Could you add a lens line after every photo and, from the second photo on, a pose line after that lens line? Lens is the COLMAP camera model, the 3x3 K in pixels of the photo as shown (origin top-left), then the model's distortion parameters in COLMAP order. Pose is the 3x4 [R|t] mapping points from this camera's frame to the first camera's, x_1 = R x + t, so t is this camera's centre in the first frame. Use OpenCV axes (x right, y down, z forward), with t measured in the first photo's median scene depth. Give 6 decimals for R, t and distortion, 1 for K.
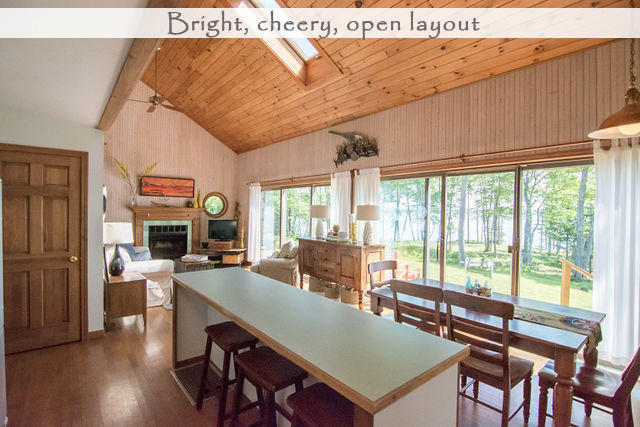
lens RADIAL K [[317.7, 0, 317.4], [0, 317.7, 213.5], [0, 0, 1]] dist [0.000162, -0.018366]
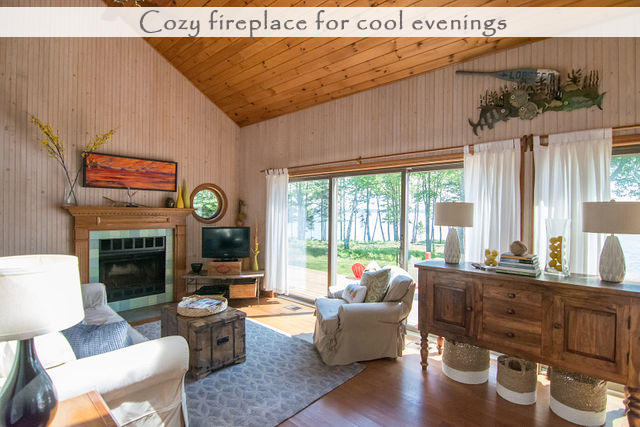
lens RADIAL K [[317.7, 0, 317.4], [0, 317.7, 213.5], [0, 0, 1]] dist [0.000162, -0.018366]
pose [[0.988577, -0.005372, 0.150624, -0.223244], [0.005385, 0.999985, 0.000322, -0.006504], [-0.150623, 0.000493, 0.988591, 0.368016]]
